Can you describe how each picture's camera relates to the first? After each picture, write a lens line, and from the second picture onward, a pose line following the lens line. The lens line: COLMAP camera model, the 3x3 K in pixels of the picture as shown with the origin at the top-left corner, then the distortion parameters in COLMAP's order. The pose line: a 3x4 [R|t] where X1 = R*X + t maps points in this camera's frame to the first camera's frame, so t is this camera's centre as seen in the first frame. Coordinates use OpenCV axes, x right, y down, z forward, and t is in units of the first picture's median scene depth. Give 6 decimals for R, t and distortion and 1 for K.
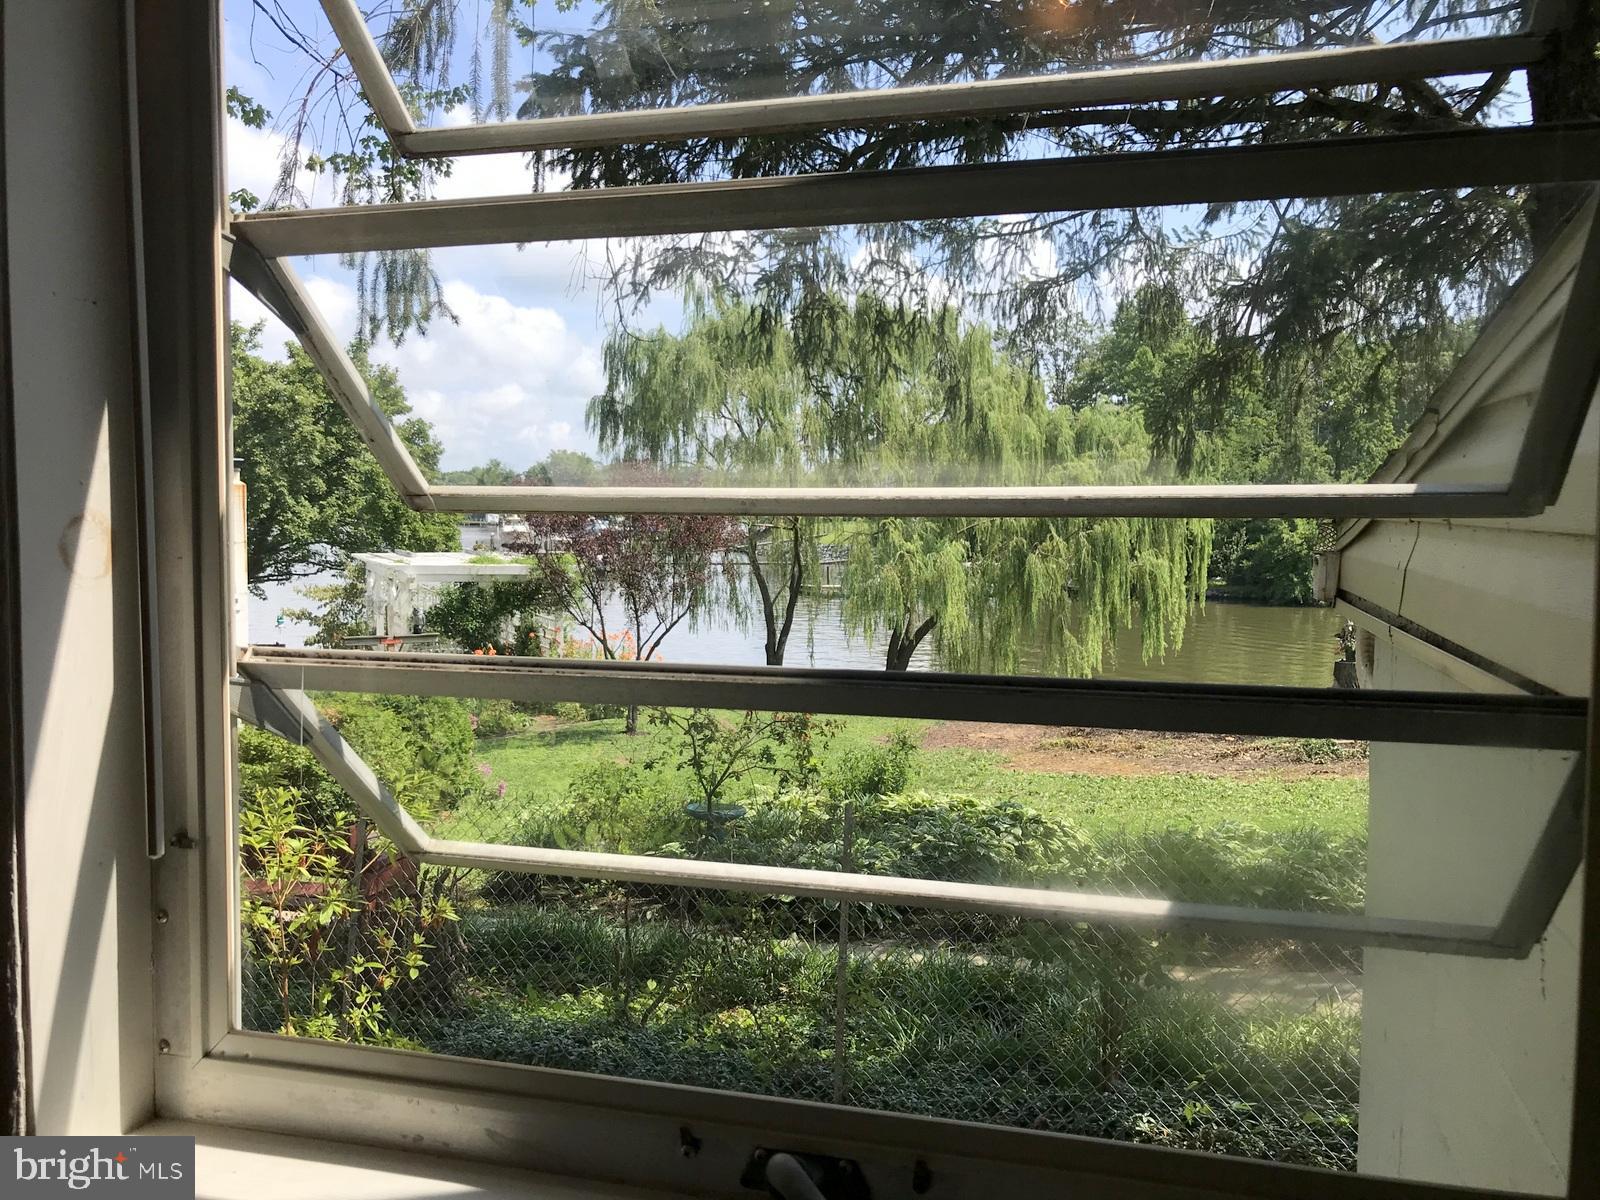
lens RADIAL K [[1368.5, 0, 792.3], [0, 1368.5, 596.1], [0, 0, 1]] dist [0.027633, -0.026454]
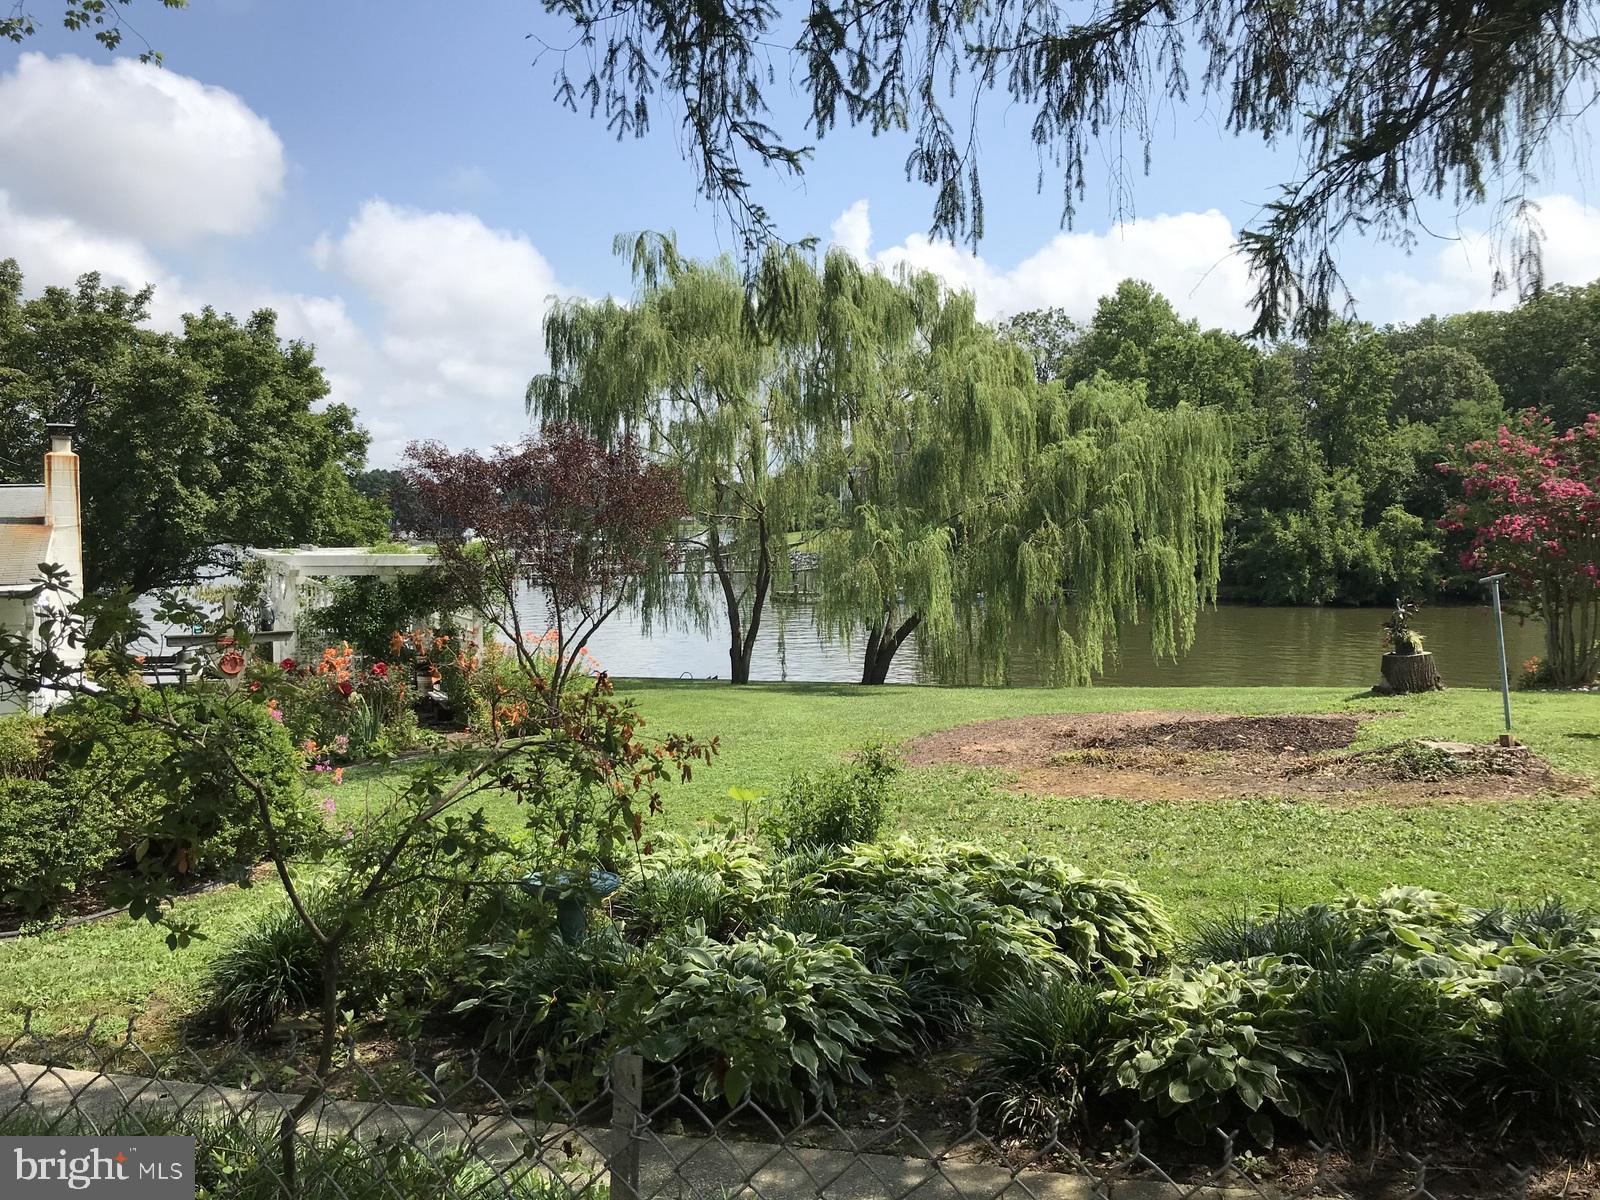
lens RADIAL K [[1368.5, 0, 789.3], [0, 1368.5, 607.9], [0, 0, 1]] dist [0.027633, -0.026454]
pose [[0.999844, -0.013245, 0.011665, 0.010784], [0.013246, 0.999912, -0.000008, 0.009998], [-0.011664, 0.000163, 0.999932, 0.112380]]
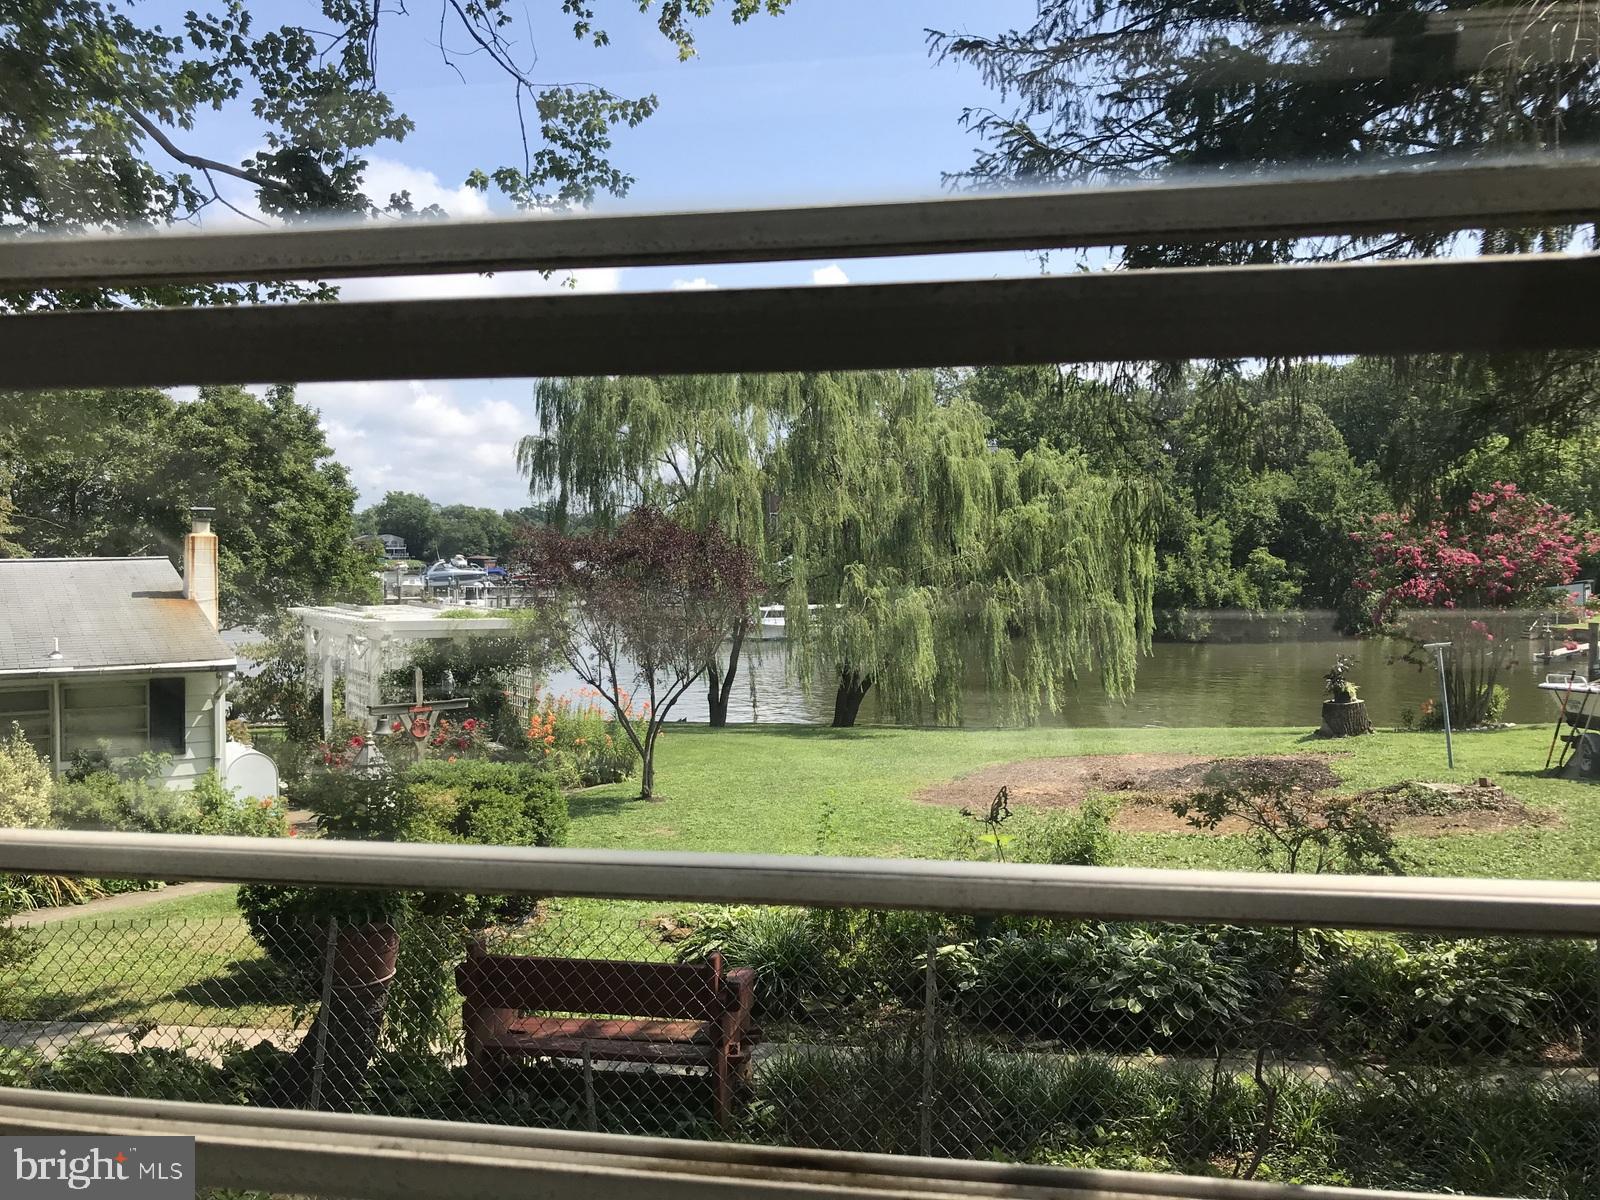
lens RADIAL K [[1368.5, 0, 805.5], [0, 1368.5, 589.2], [0, 0, 1]] dist [0.027633, -0.026454]
pose [[0.992356, -0.012085, 0.122817, -0.080816], [0.016382, 0.999286, -0.034044, -0.005938], [-0.122318, 0.035795, 0.991845, 0.035317]]
